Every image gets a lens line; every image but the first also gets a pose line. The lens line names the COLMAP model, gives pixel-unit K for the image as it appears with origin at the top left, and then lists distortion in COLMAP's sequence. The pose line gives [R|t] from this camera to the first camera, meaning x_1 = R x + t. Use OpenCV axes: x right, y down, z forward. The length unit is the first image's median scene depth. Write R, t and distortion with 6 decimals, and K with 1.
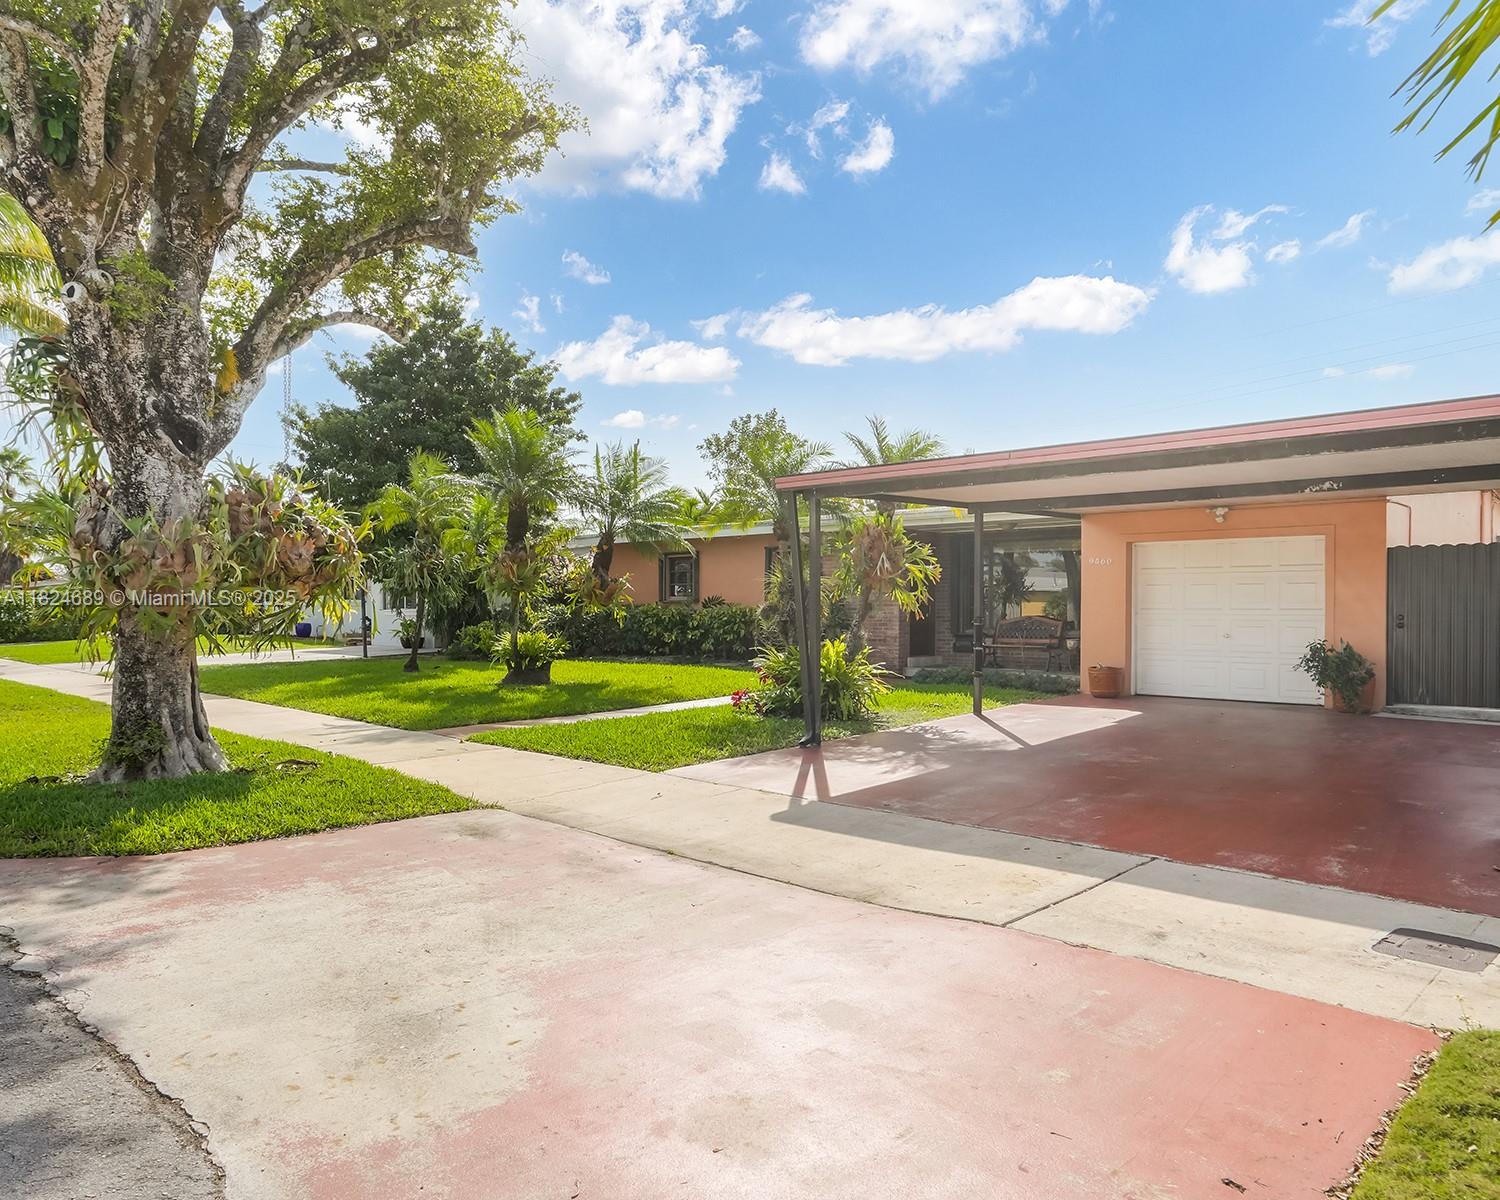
lens RADIAL K [[1124.4, 0, 750.0], [0, 1124.4, 600.0], [0, 0, 1]] dist [-0.006020, -0.006085]
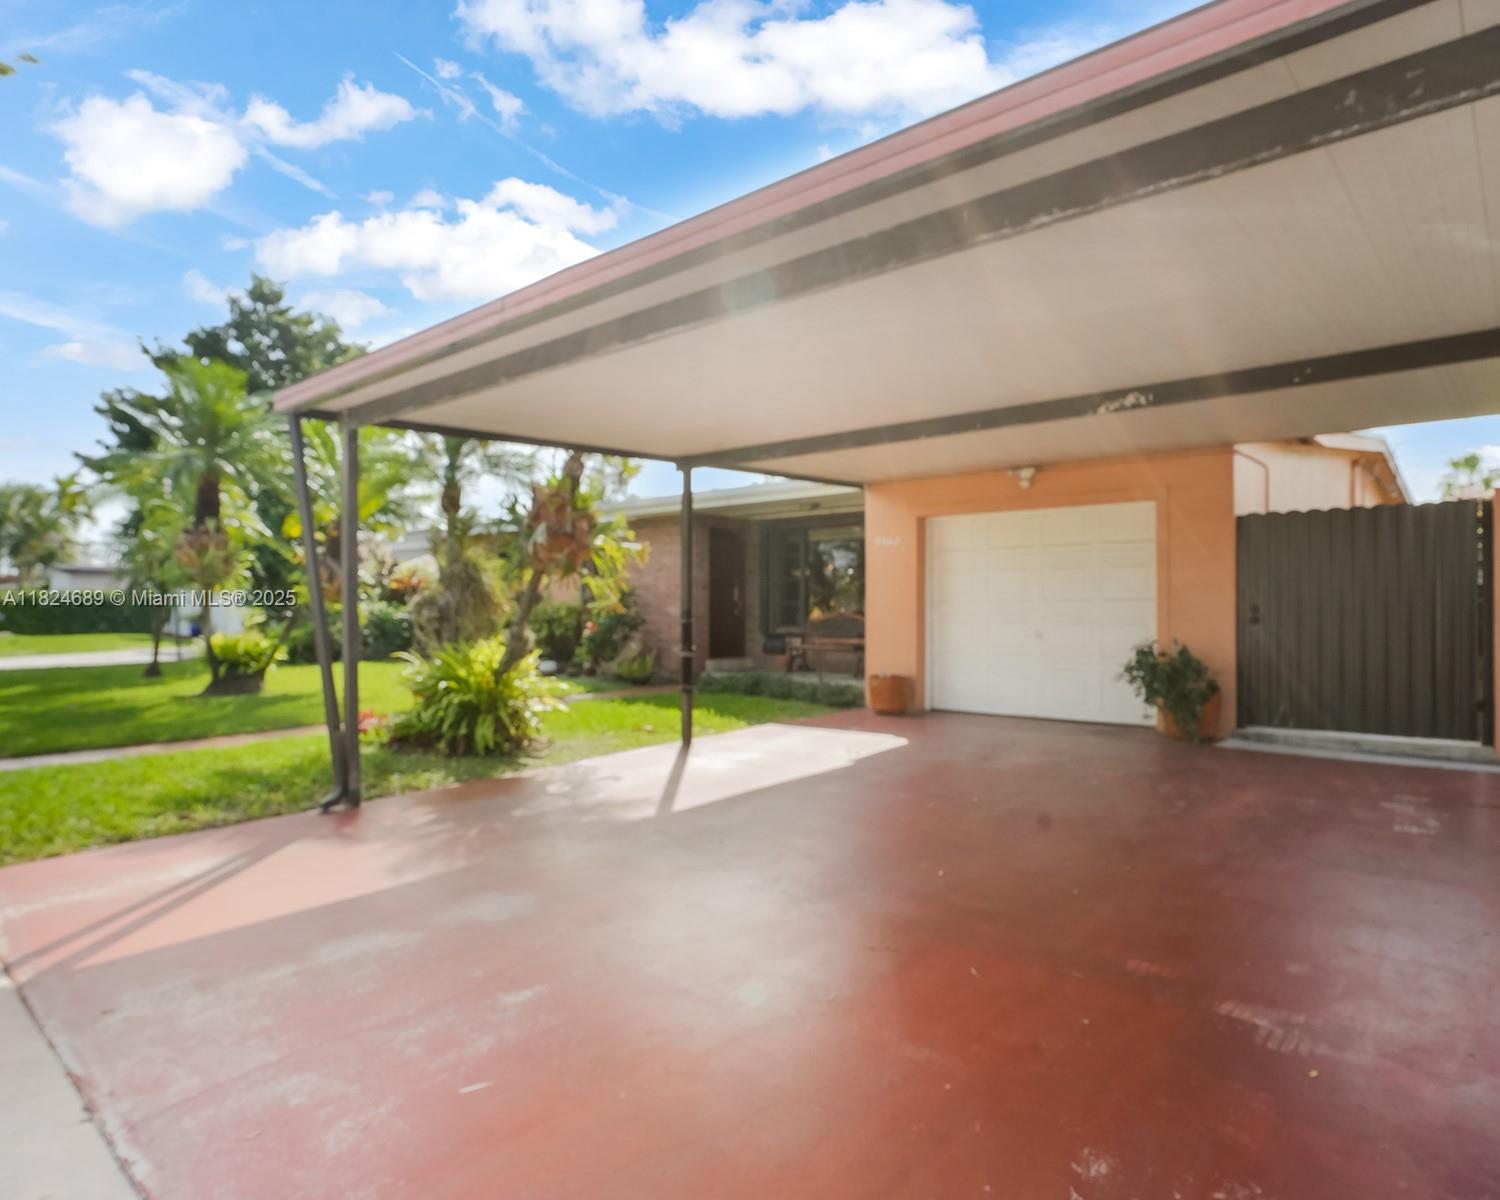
lens RADIAL K [[954.1, 0, 743.2], [0, 954.1, 602.0], [0, 0, 1]] dist [-0.050832, 0.037447]
pose [[0.999922, -0.003473, 0.011968, 0.230465], [0.003485, 0.999993, -0.000987, 0.009753], [-0.011964, 0.001029, 0.999928, 0.373907]]
